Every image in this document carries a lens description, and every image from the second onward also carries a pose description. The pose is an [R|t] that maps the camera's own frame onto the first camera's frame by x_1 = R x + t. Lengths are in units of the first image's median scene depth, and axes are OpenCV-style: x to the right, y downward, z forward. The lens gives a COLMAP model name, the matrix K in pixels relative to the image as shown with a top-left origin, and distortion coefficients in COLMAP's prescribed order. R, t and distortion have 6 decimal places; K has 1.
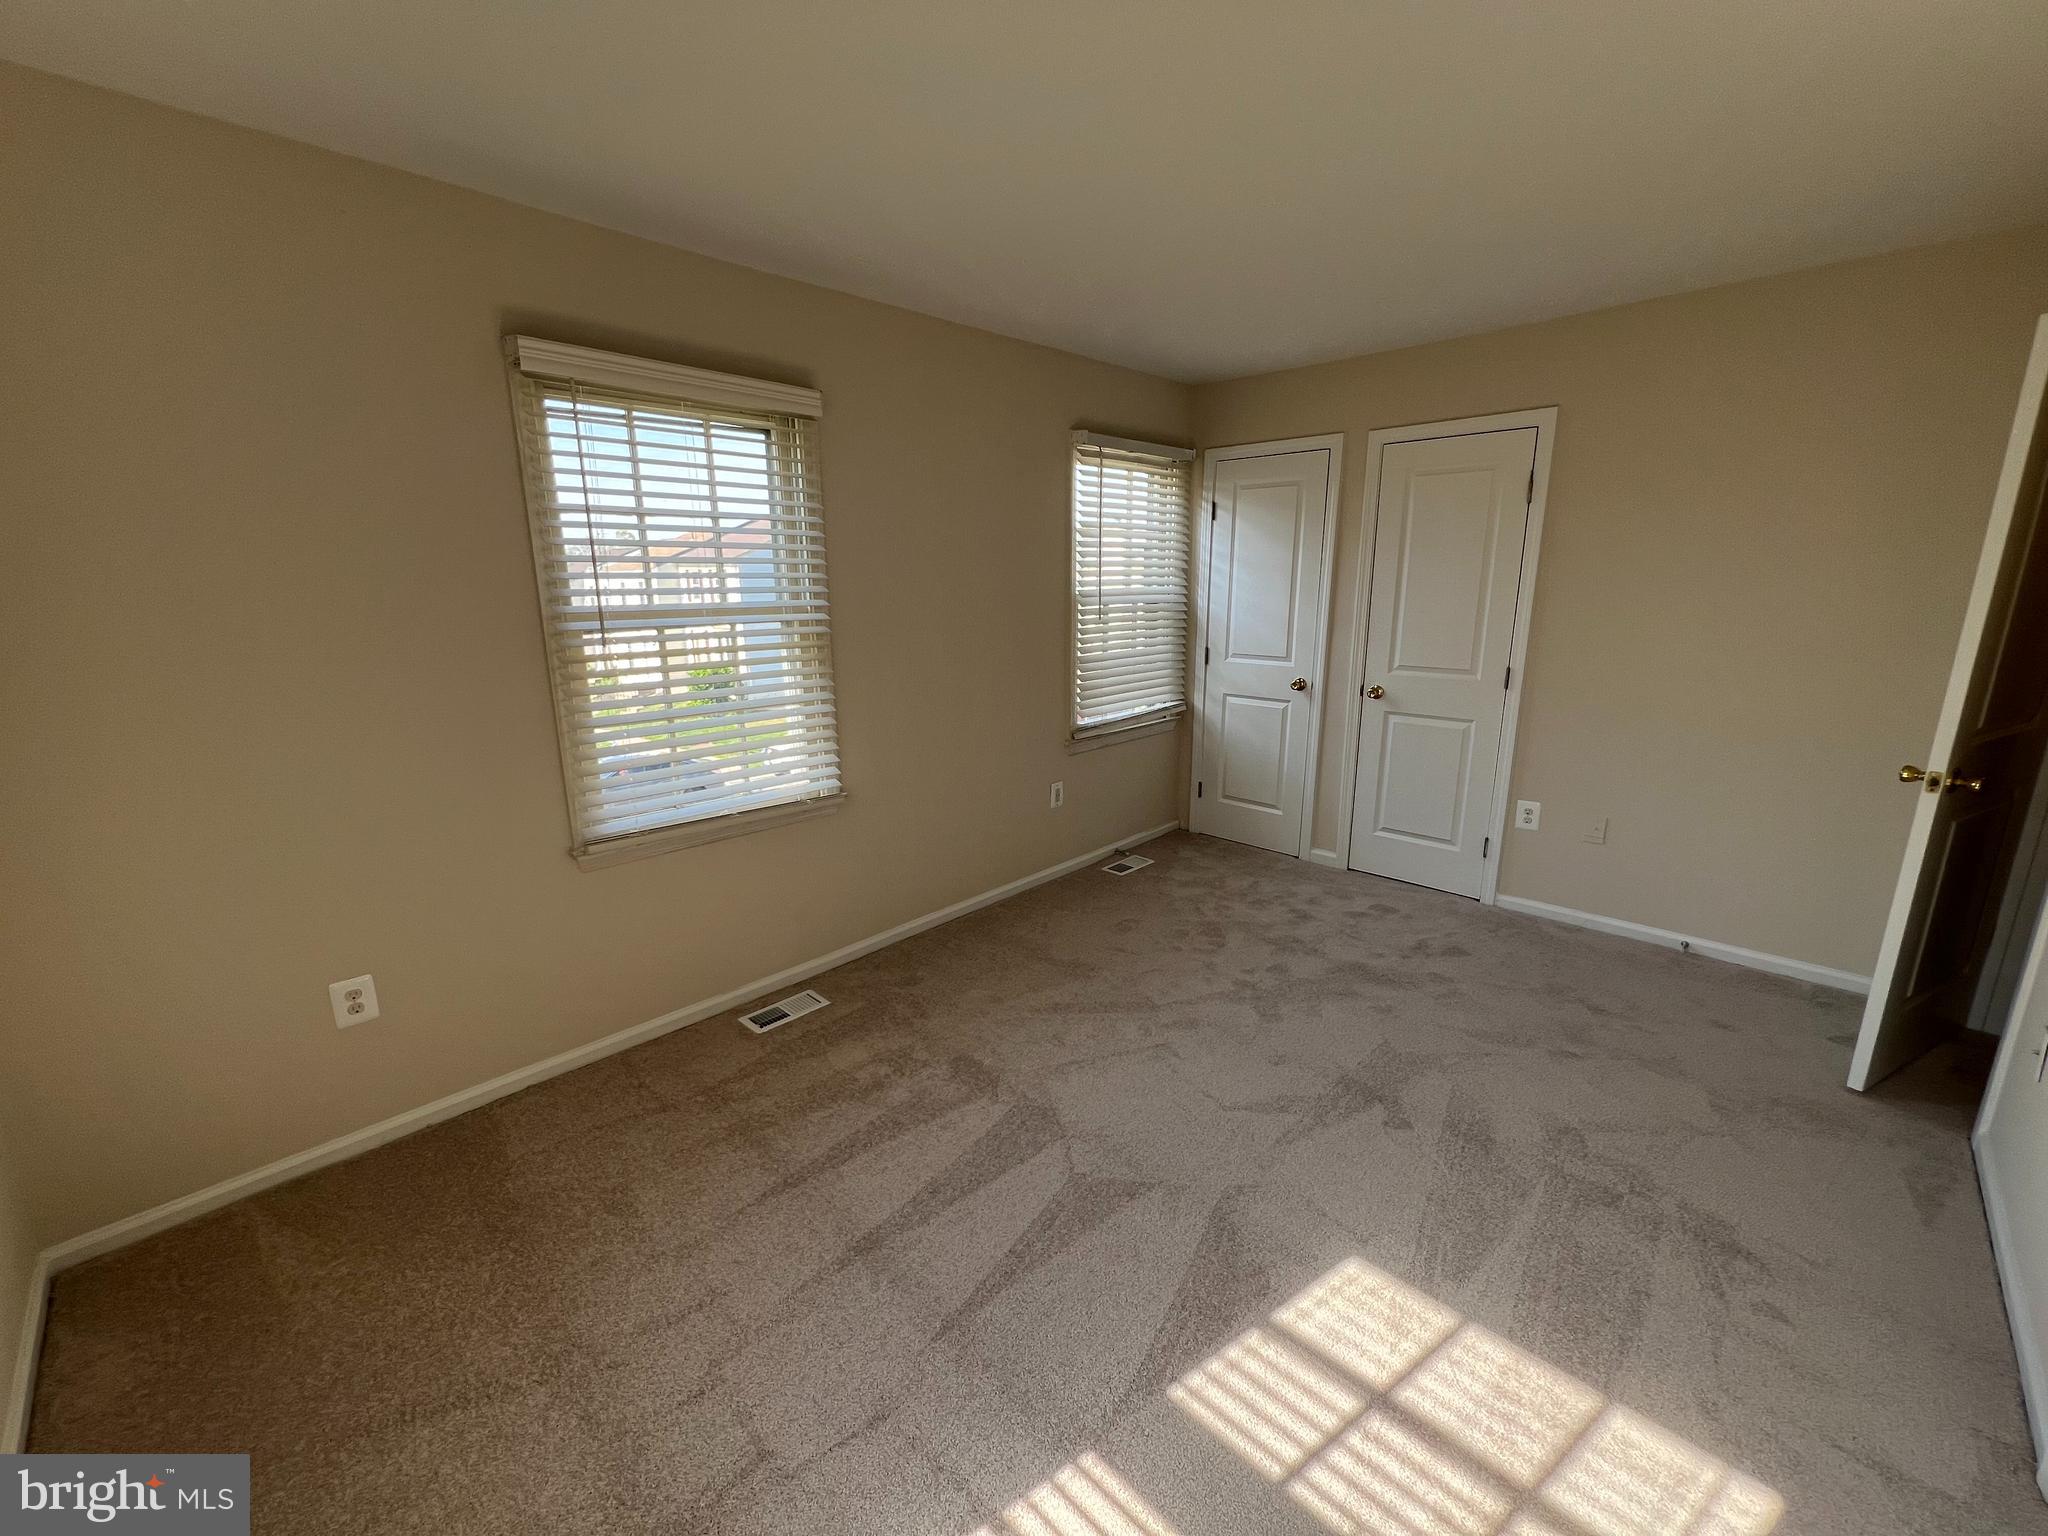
lens RADIAL K [[819.8, 0, 1022.5], [0, 819.8, 775.5], [0, 0, 1]] dist [-0.002244, -0.000463]
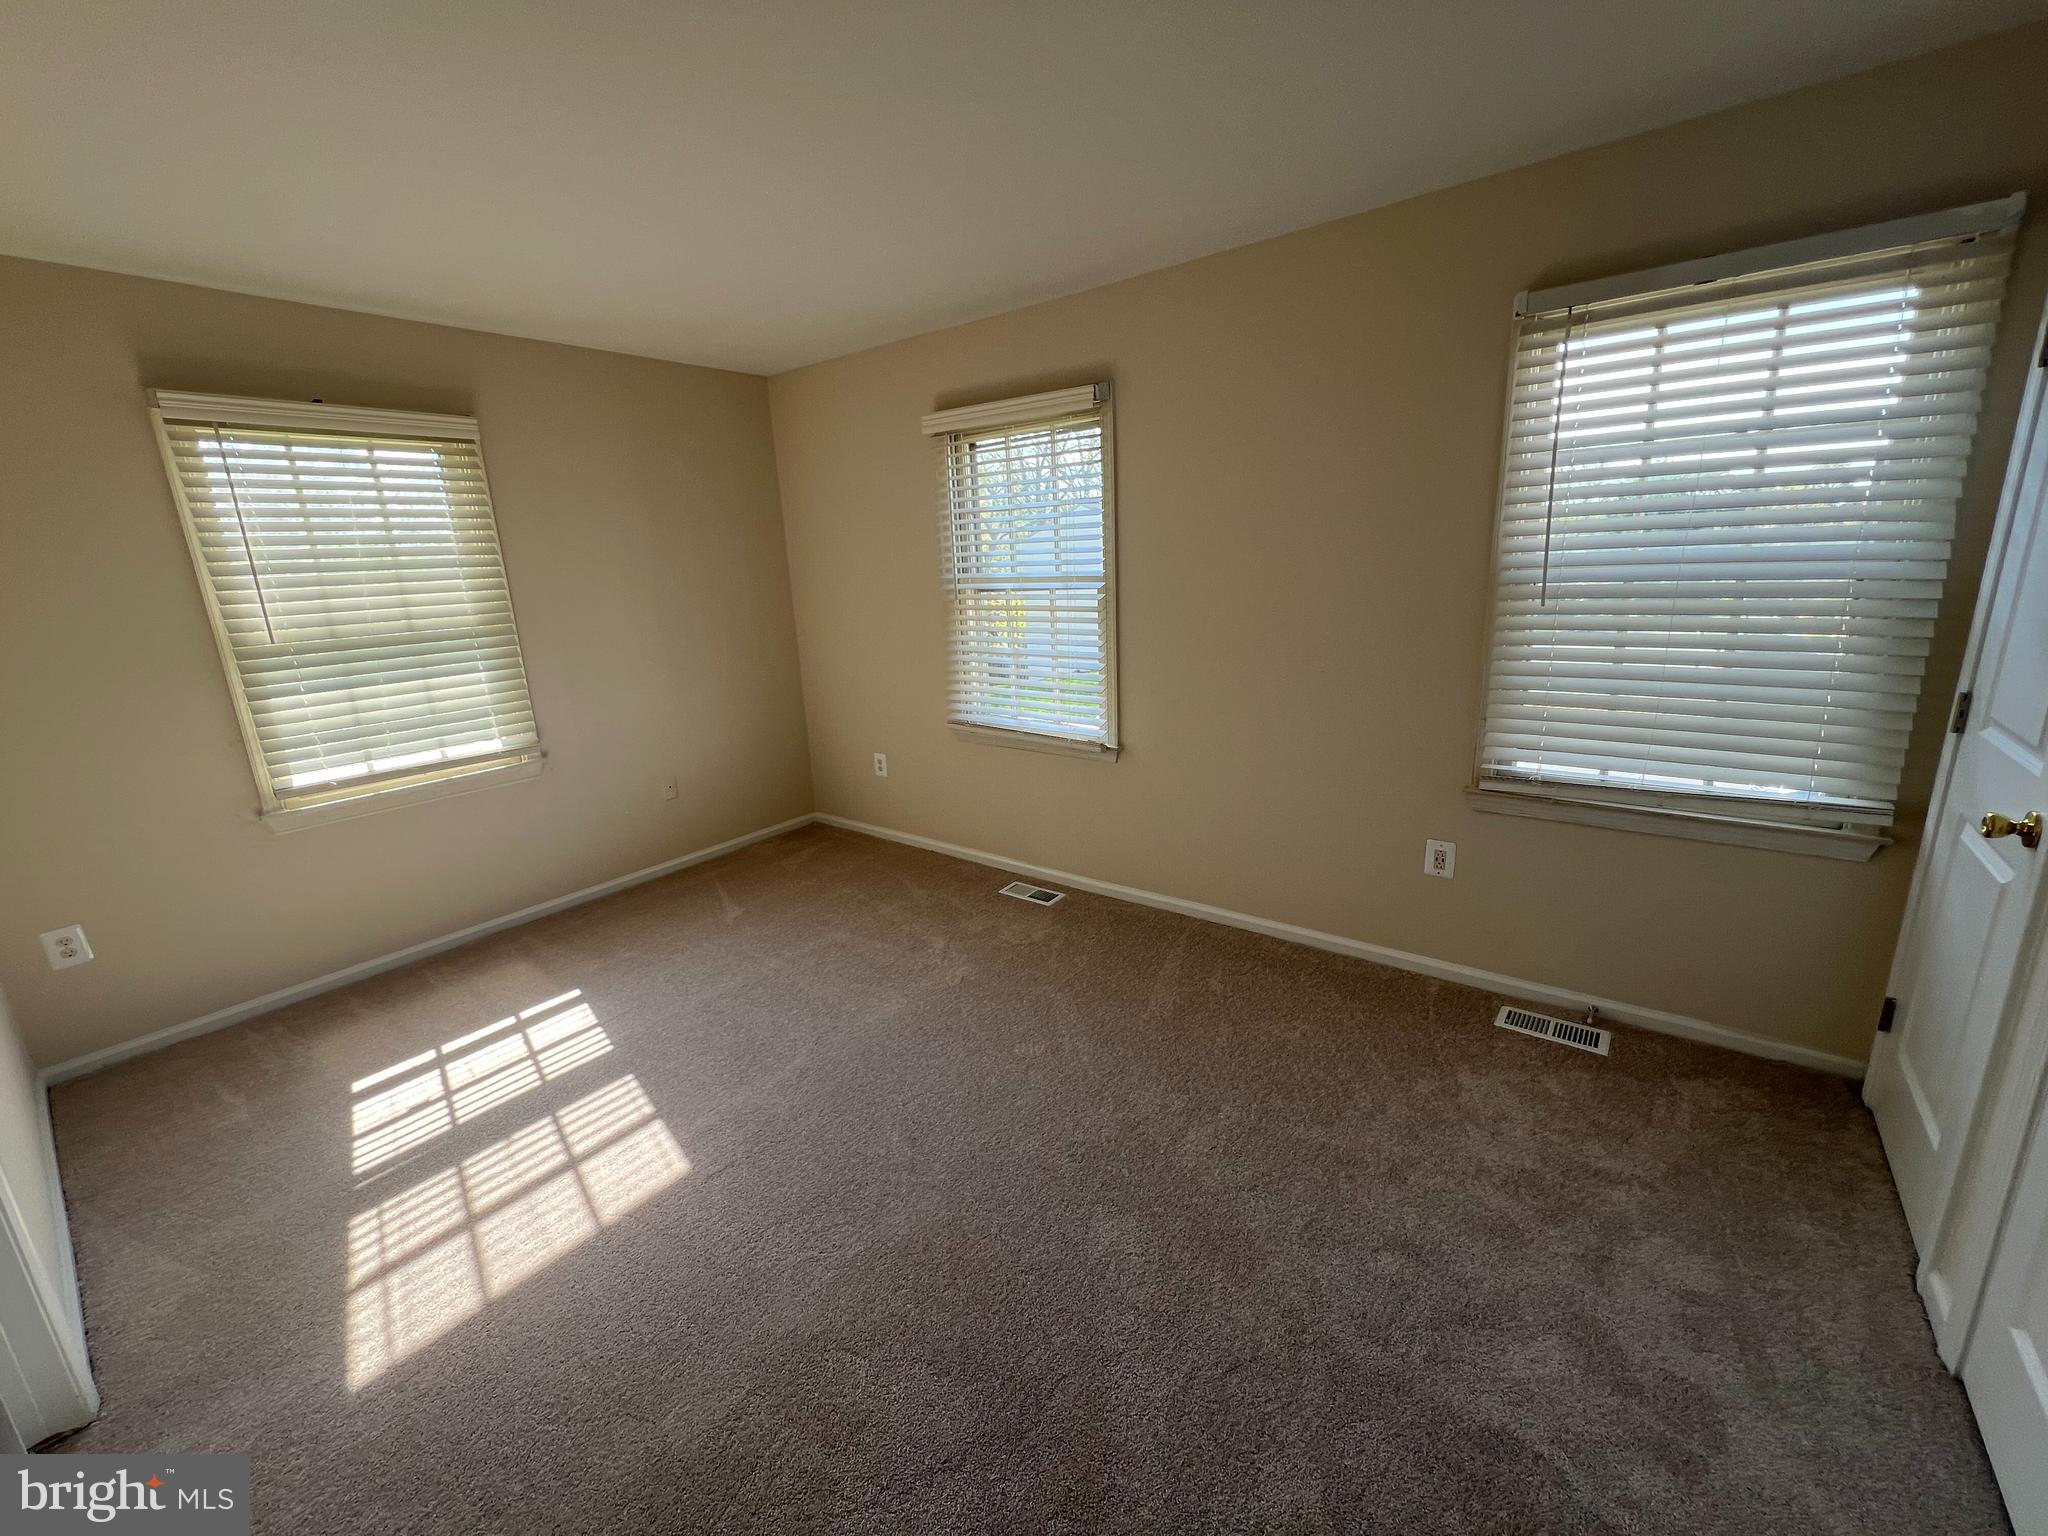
lens RADIAL K [[829.4, 0, 1013.5], [0, 829.4, 772.0], [0, 0, 1]] dist [-0.000480, -0.000027]
pose [[0.102995, 0.256562, -0.961025, 1.048964], [-0.195071, 0.952611, 0.233409, -0.221621], [0.975366, 0.163428, 0.148162, 0.868030]]
